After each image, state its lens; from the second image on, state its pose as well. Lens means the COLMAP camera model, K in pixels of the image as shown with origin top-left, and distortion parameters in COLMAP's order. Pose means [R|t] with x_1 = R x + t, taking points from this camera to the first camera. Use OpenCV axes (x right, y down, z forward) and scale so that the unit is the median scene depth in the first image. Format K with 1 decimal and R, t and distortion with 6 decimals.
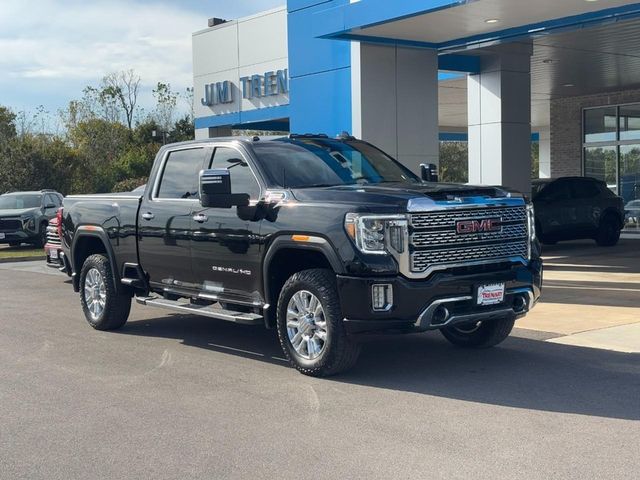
lens RADIAL K [[980.9, 0, 320.0], [0, 980.9, 240.0], [0, 0, 1]] dist [0.044646, -0.062948]
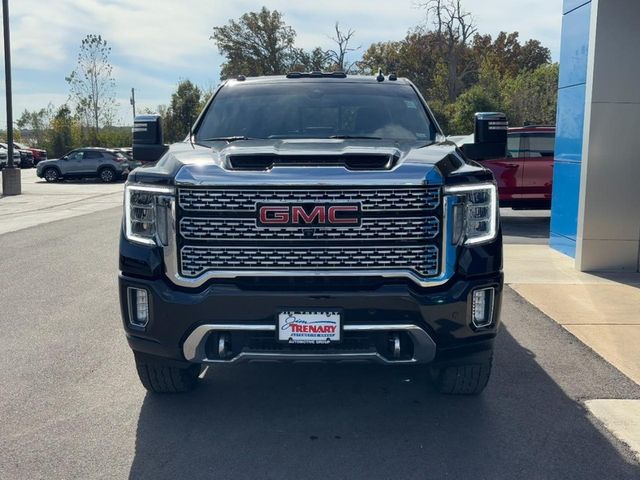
lens RADIAL K [[980.9, 0, 320.0], [0, 980.9, 240.0], [0, 0, 1]] dist [0.044646, -0.062948]
pose [[0.793303, 0.099006, -0.600723, 0.550254], [-0.064670, 0.994810, 0.078555, -0.048487], [0.605382, -0.023469, 0.795589, 0.522646]]
